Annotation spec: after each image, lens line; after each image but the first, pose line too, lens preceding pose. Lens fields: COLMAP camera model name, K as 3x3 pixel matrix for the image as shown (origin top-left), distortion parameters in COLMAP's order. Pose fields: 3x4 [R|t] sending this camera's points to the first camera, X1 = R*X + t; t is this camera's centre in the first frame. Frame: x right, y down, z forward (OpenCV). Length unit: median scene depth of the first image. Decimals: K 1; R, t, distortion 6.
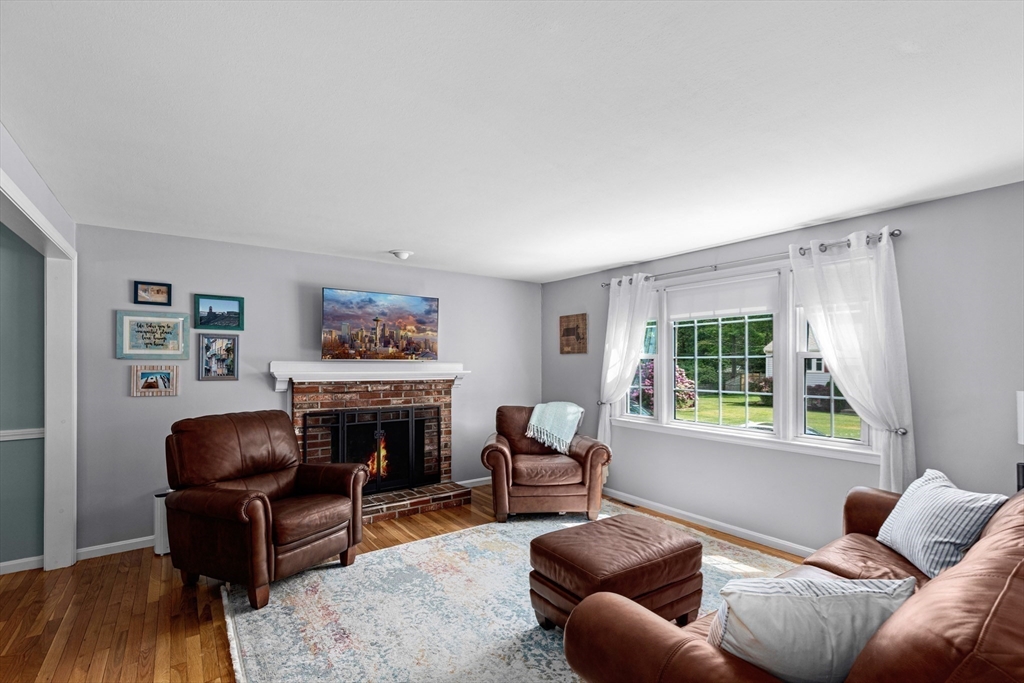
lens RADIAL K [[464.7, 0, 518.9], [0, 464.7, 365.2], [0, 0, 1]] dist [0.002792, 0.000051]
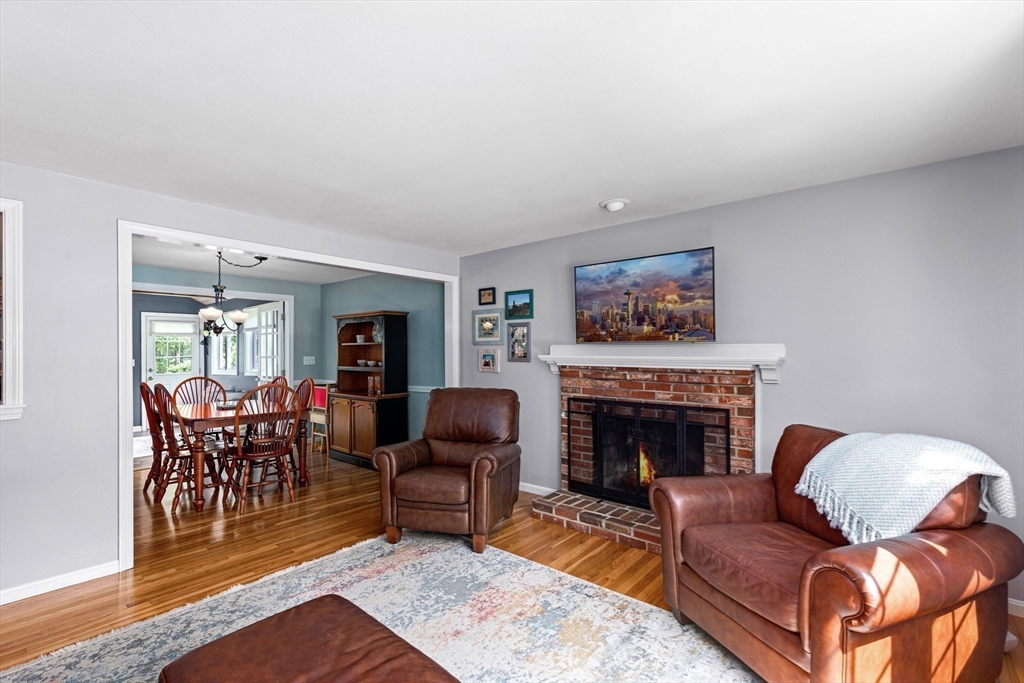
lens RADIAL K [[462.0, 0, 514.9], [0, 462.0, 346.1], [0, 0, 1]] dist [0.007192, 0.000036]
pose [[0.233788, -0.008511, -0.972250, 0.442099], [0.002592, 0.999964, -0.008131, 0.002222], [0.972284, -0.000620, 0.233802, 0.621010]]
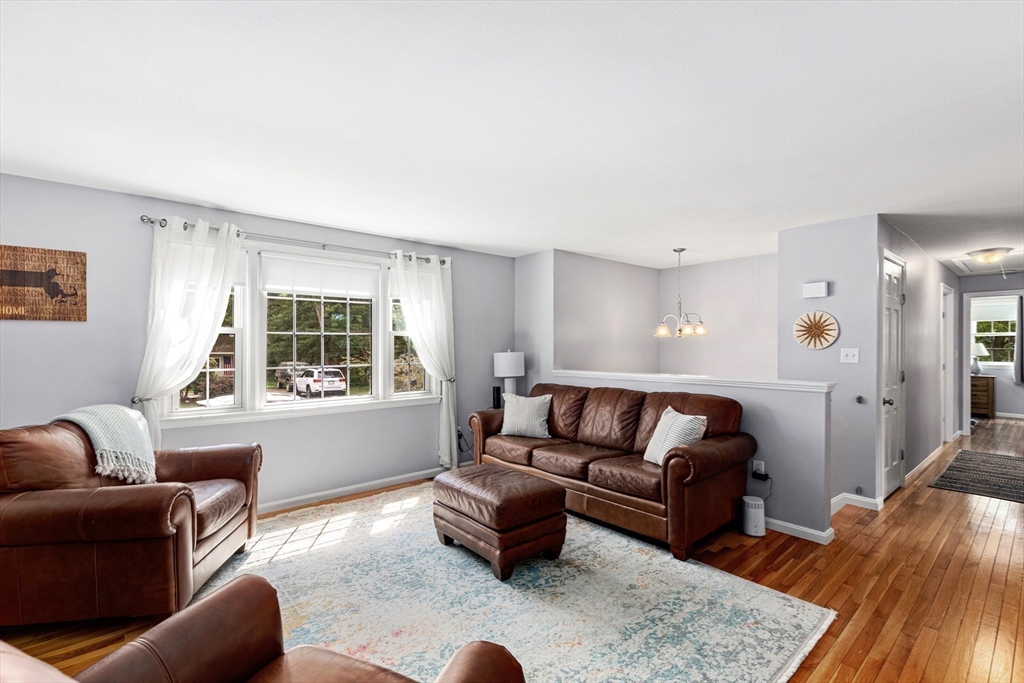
lens RADIAL K [[462.0, 0, 514.9], [0, 462.0, 346.1], [0, 0, 1]] dist [0.007192, 0.000036]
pose [[-0.081658, -0.006738, 0.996638, -0.571201], [0.002886, 0.999971, 0.006997, 0.004460], [-0.996656, 0.003447, -0.081636, 0.590821]]
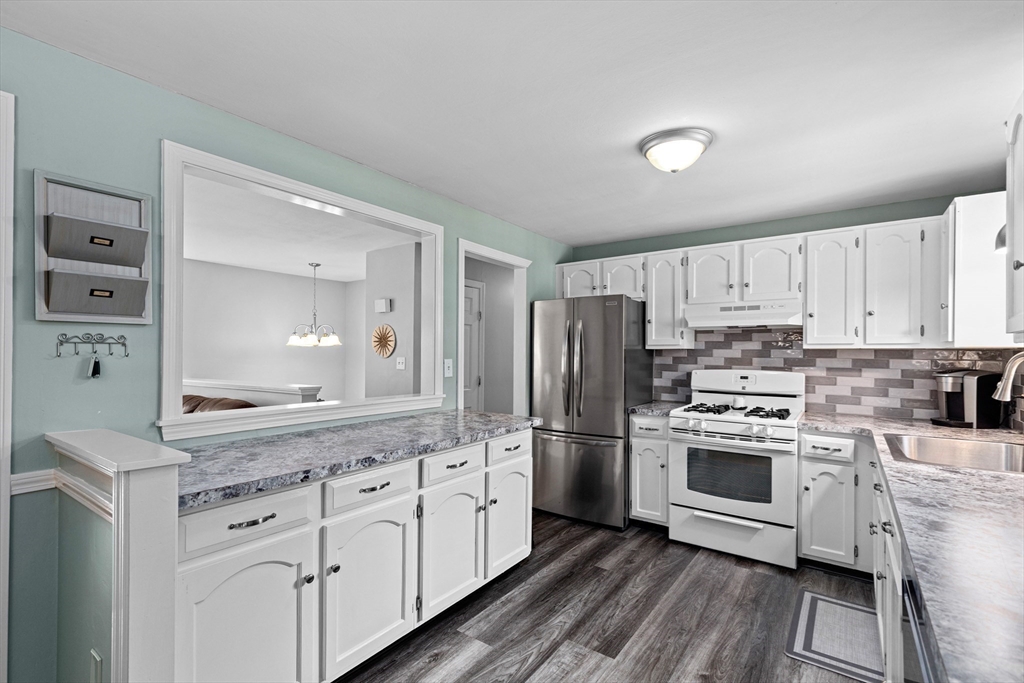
lens RADIAL K [[469.7, 0, 521.5], [0, 469.7, 352.2], [0, 0, 1]] dist [0.005838, -0.000208]
pose [[-0.318663, 0.001795, 0.947866, -0.813430], [-0.000179, 0.999998, -0.001954, 0.008281], [-0.947868, -0.000792, -0.318662, -0.035179]]
